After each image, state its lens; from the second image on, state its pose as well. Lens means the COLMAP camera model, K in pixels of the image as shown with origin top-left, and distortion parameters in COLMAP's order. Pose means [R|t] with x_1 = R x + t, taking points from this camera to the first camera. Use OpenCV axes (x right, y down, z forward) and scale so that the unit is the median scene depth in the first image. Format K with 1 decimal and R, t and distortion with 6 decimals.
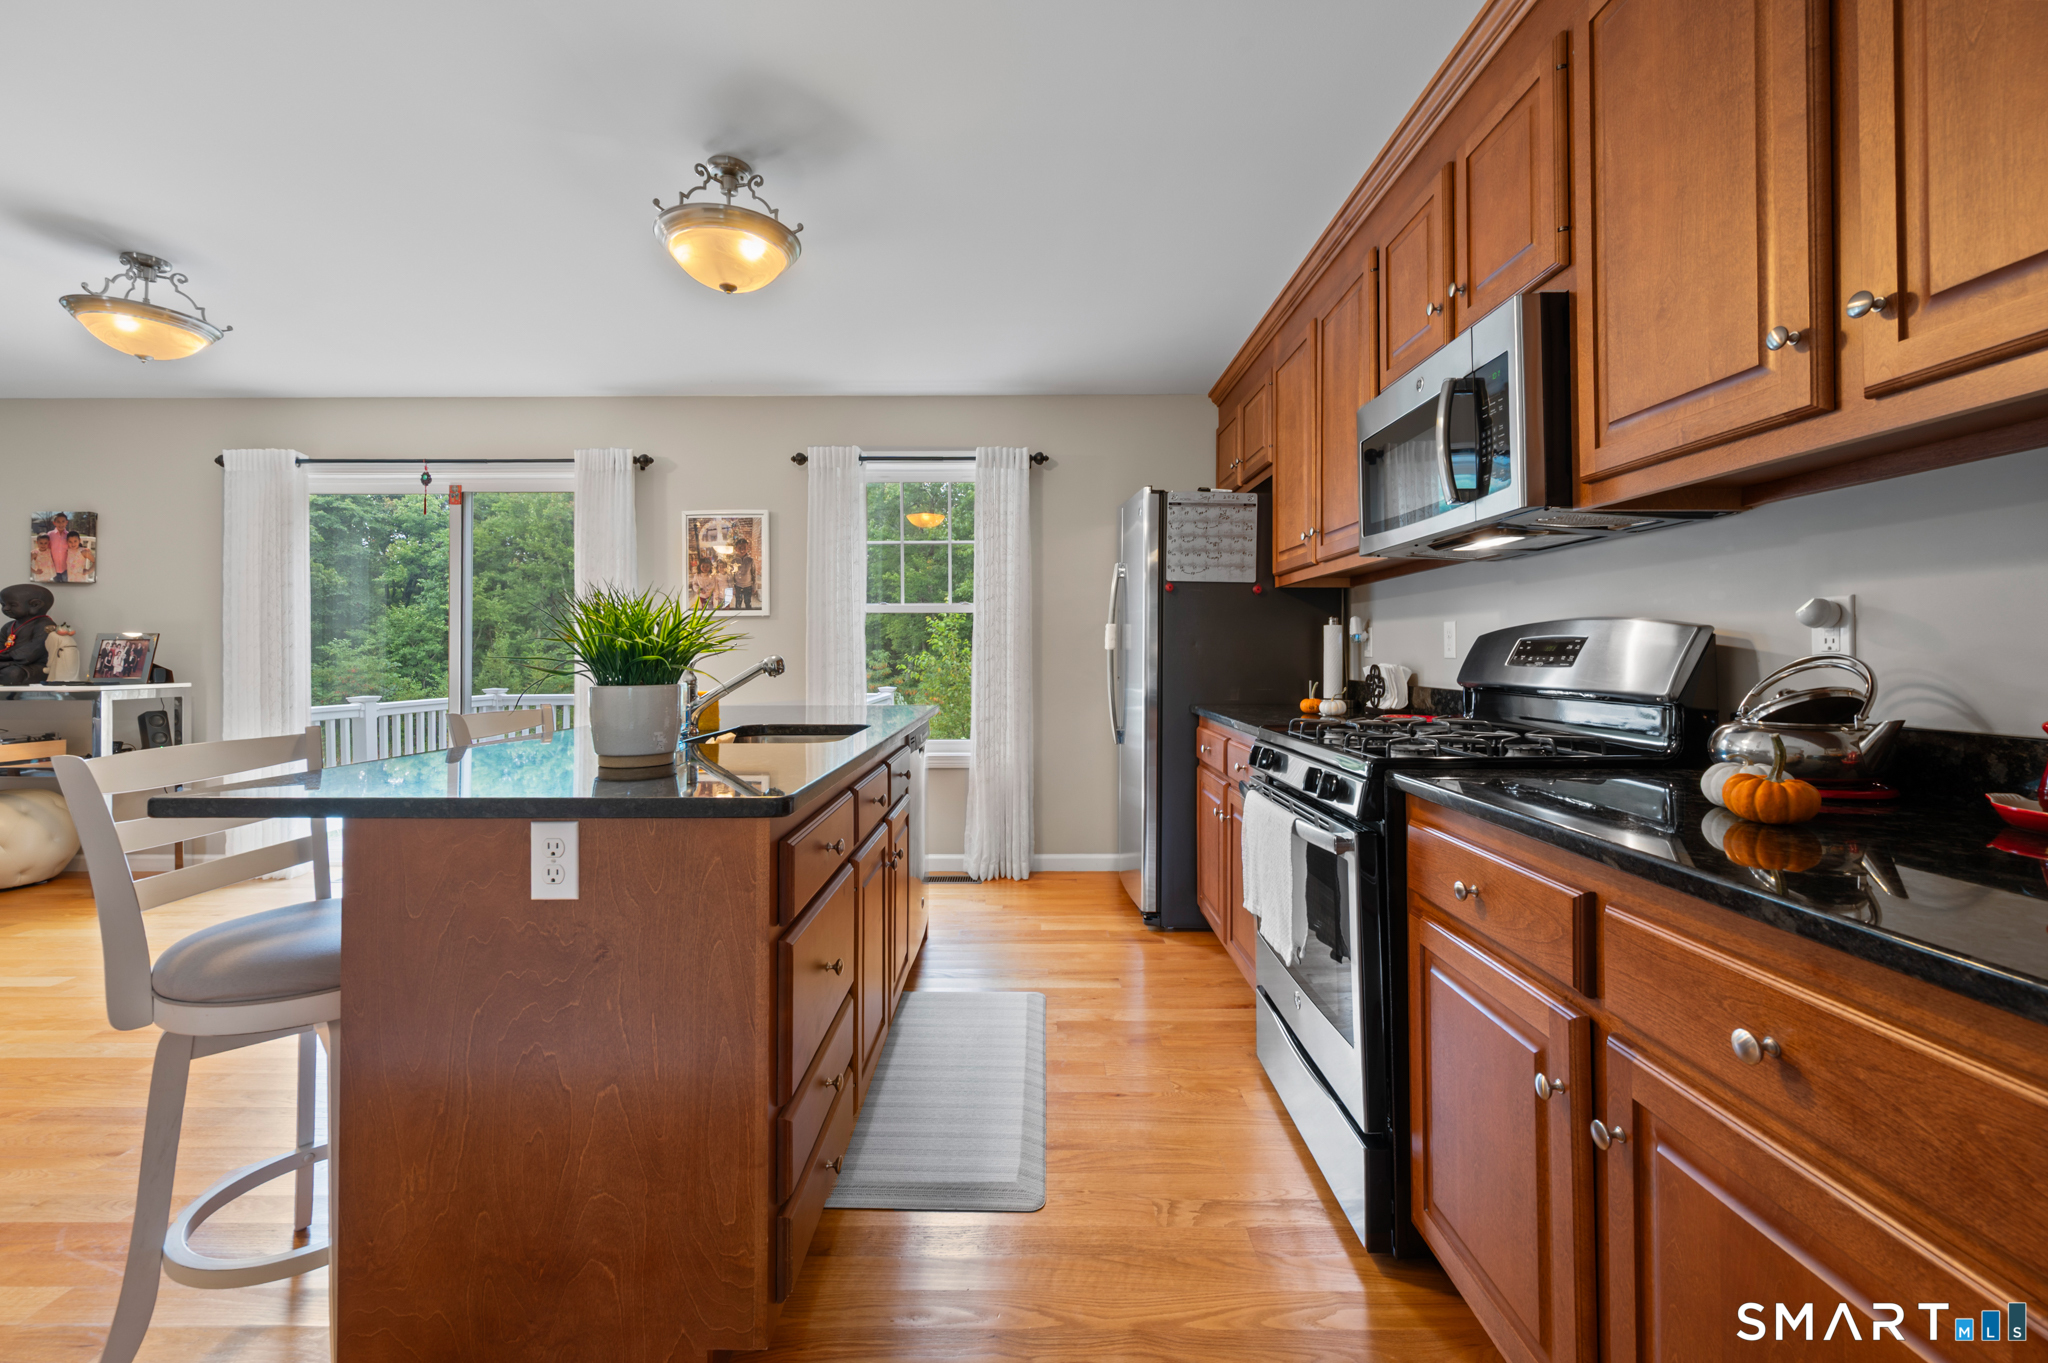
lens RADIAL K [[816.1, 0, 1023.9], [0, 816.1, 639.4], [0, 0, 1]] dist [-0.003812, -0.000491]
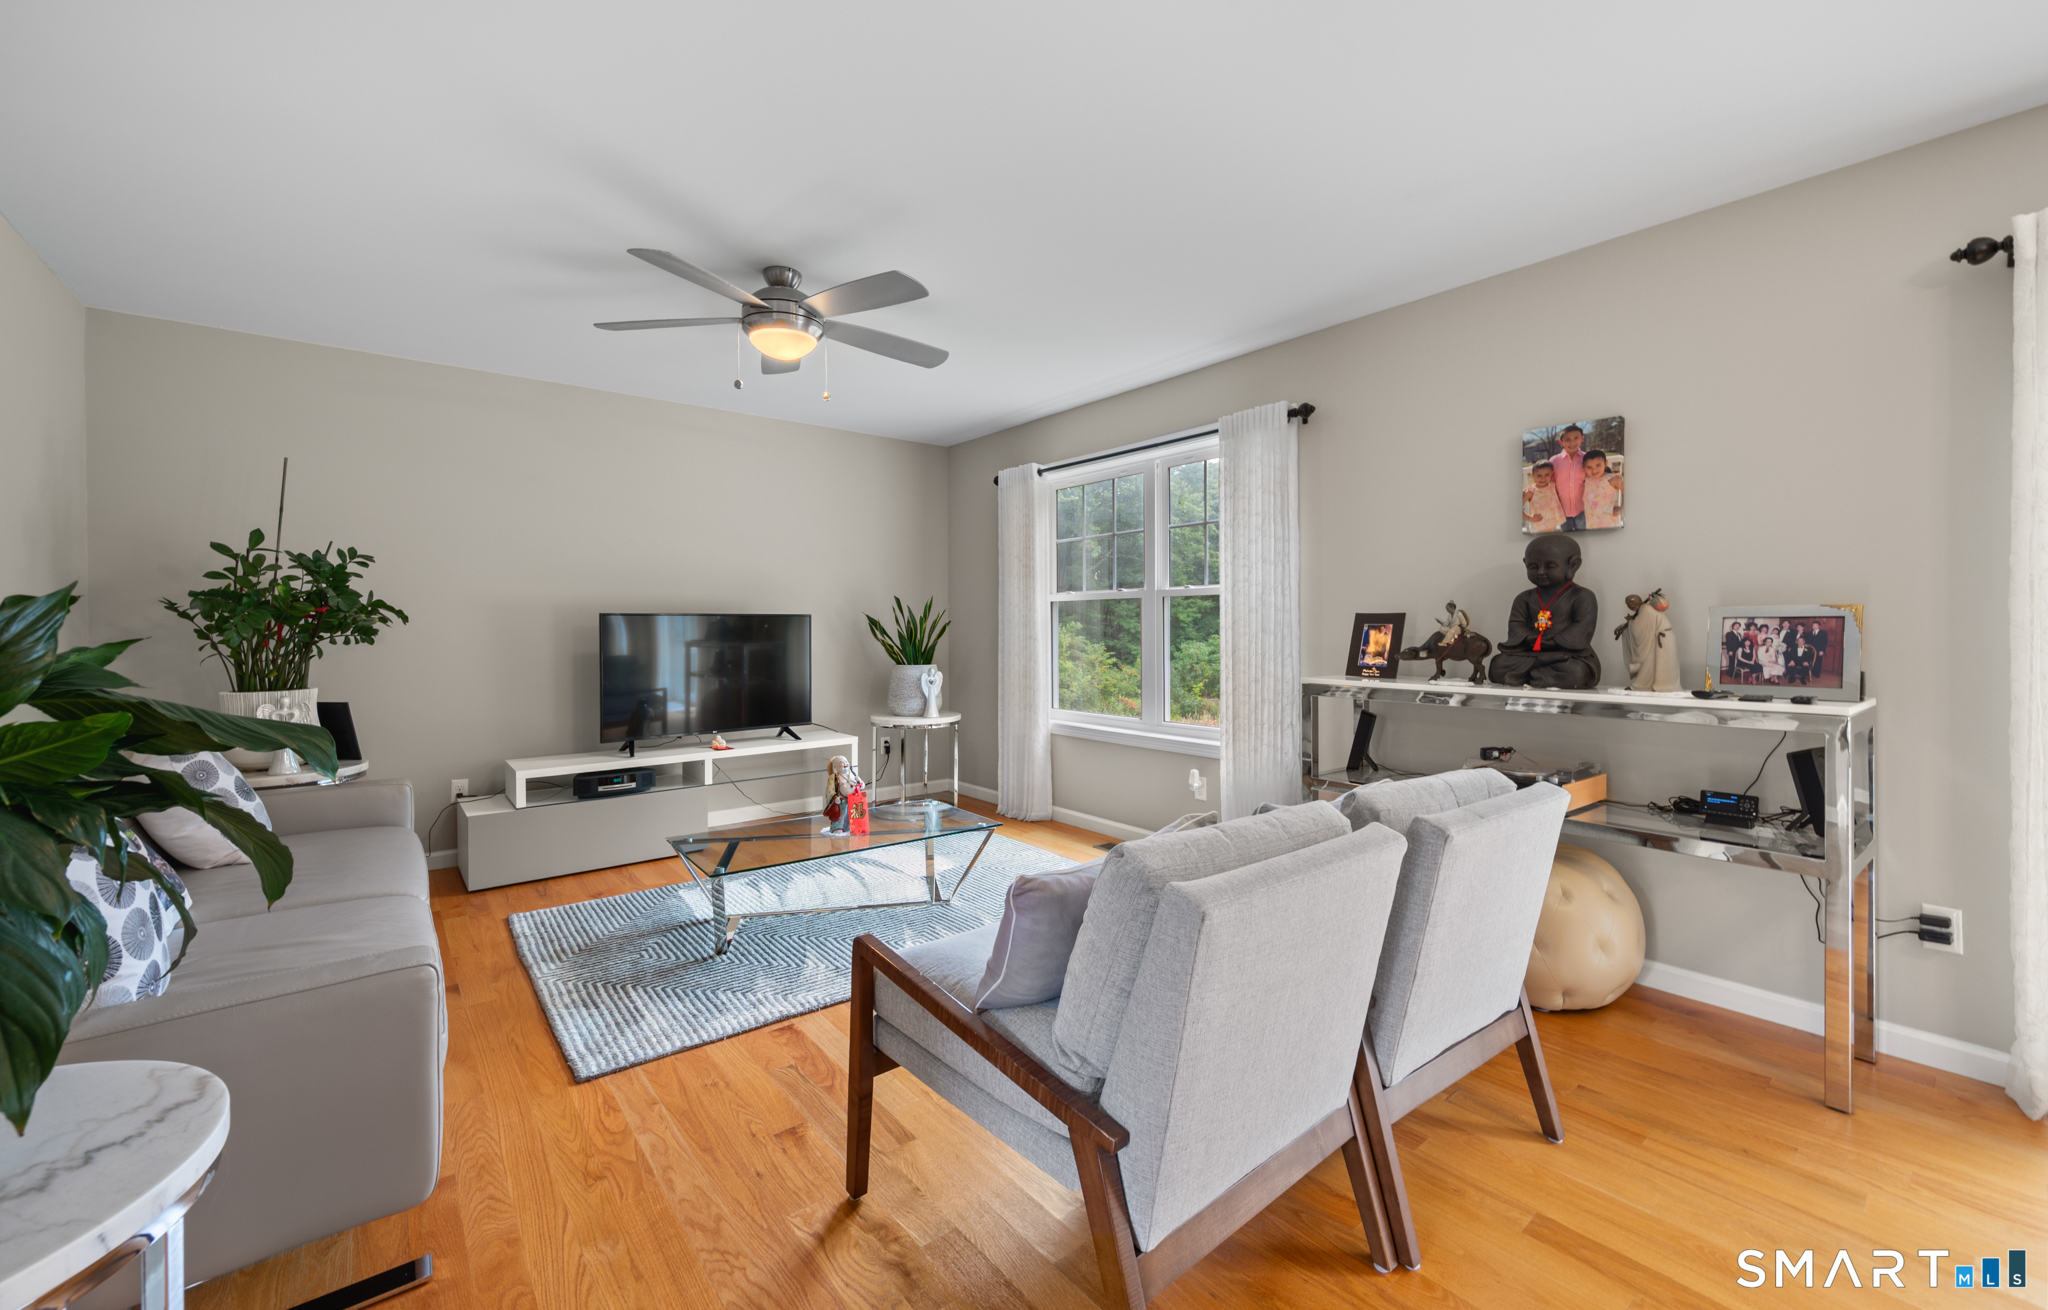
lens RADIAL K [[815.9, 0, 1041.4], [0, 815.9, 634.4], [0, 0, 1]] dist [-0.002675, -0.000424]
pose [[0.635687, 0.009148, -0.771893, -1.145408], [0.011250, 0.999714, 0.021113, -0.006294], [0.771865, -0.022105, 0.635402, 0.295338]]
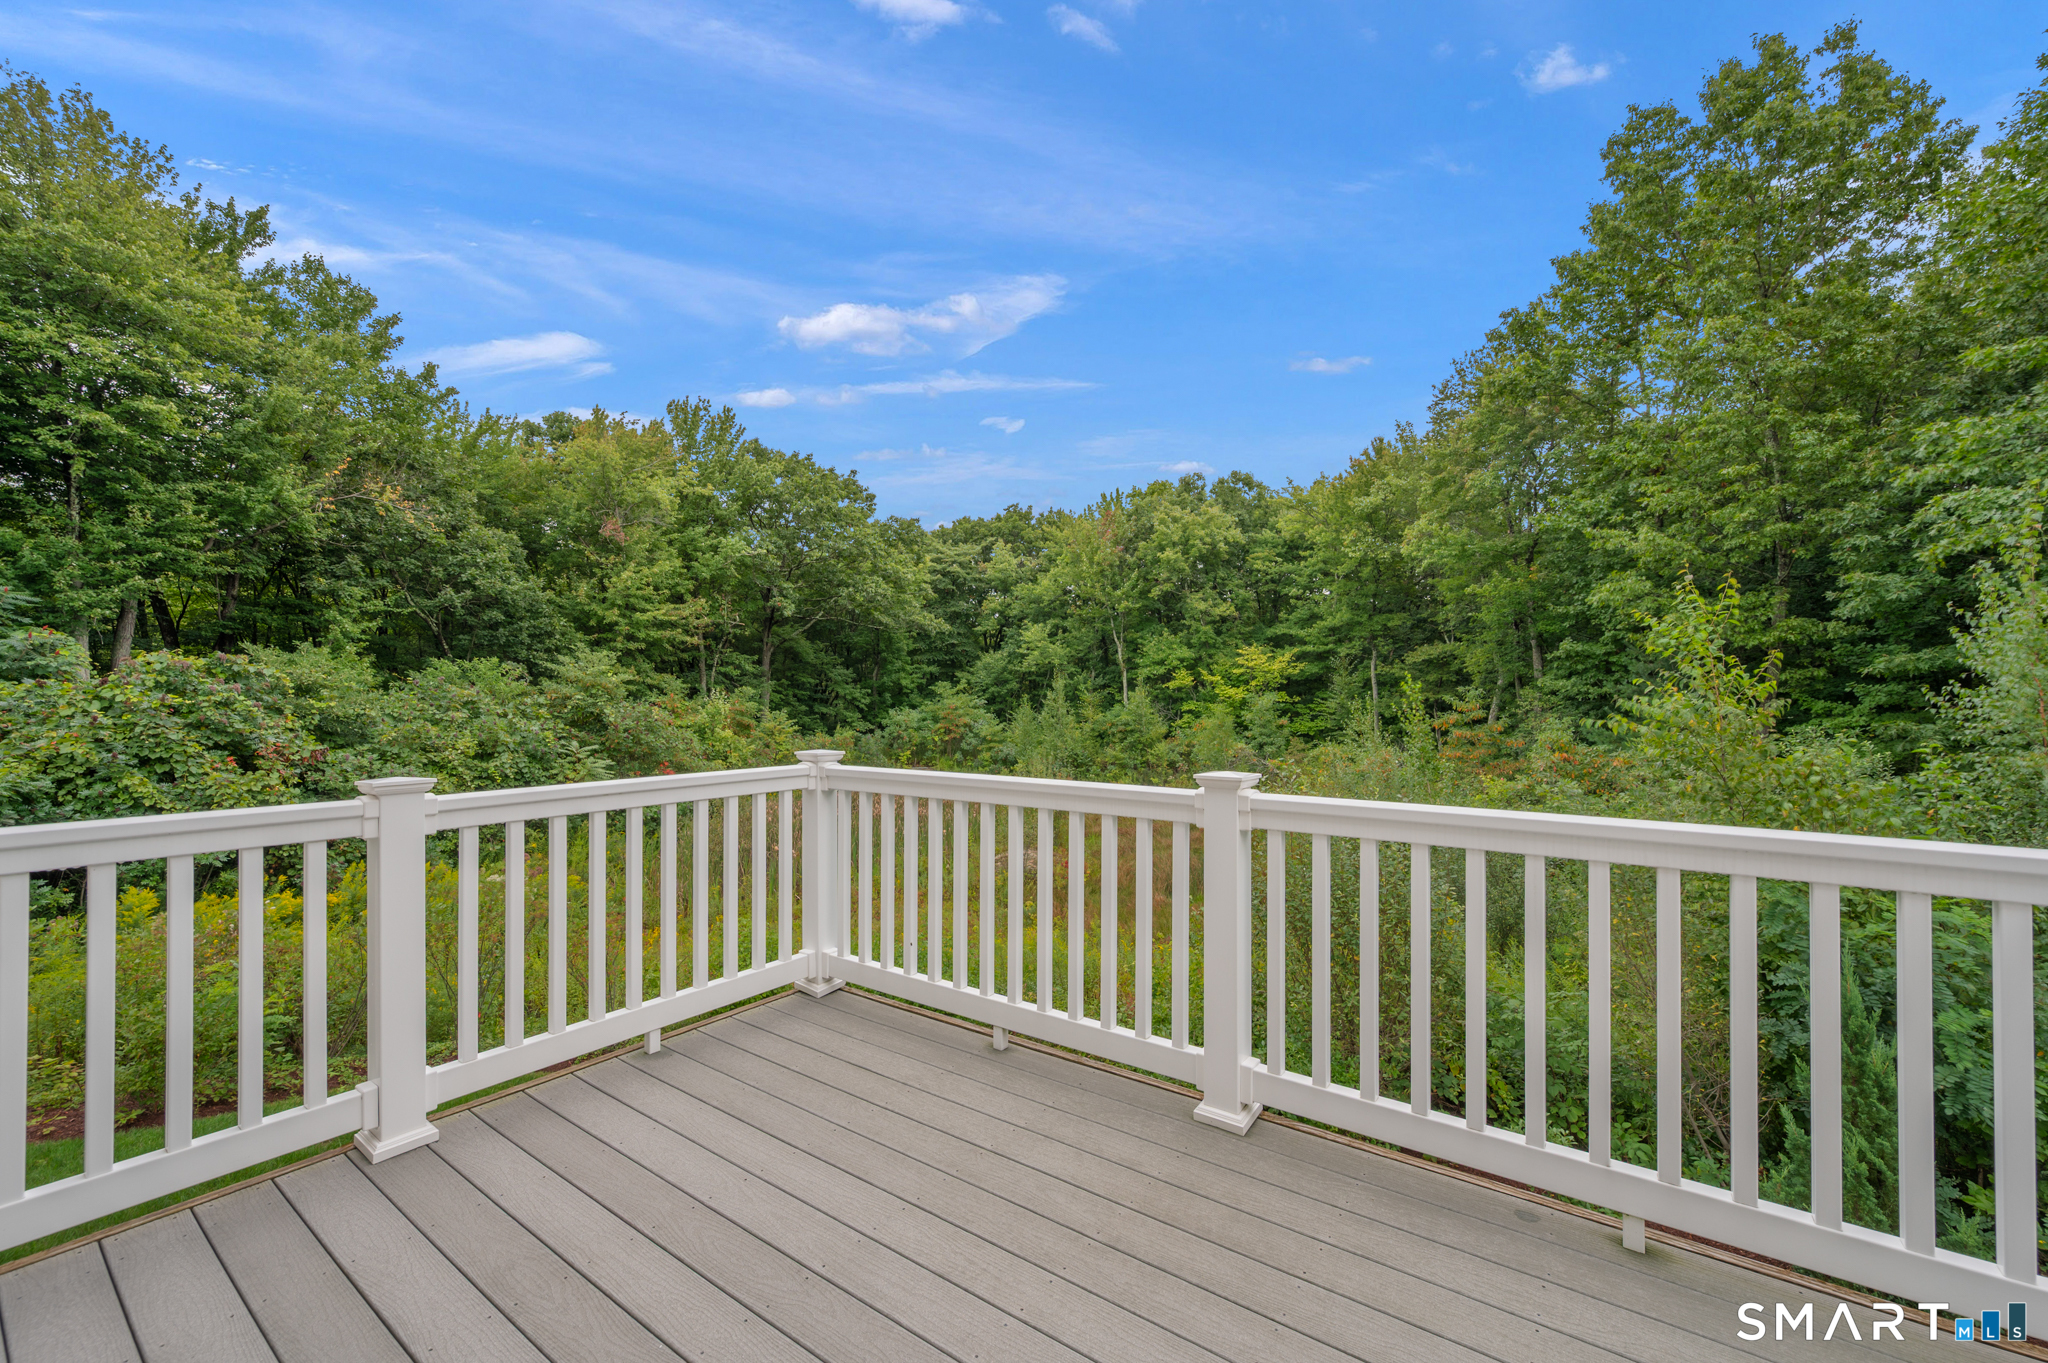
lens RADIAL K [[816.1, 0, 1052.6], [0, 816.1, 697.4], [0, 0, 1]] dist [-0.003812, -0.000491]
pose [[0.824267, 0.002775, -0.566195, -0.577197], [0.008672, 0.999809, 0.017525, 0.042756], [0.566135, -0.019355, 0.824085, 1.440945]]
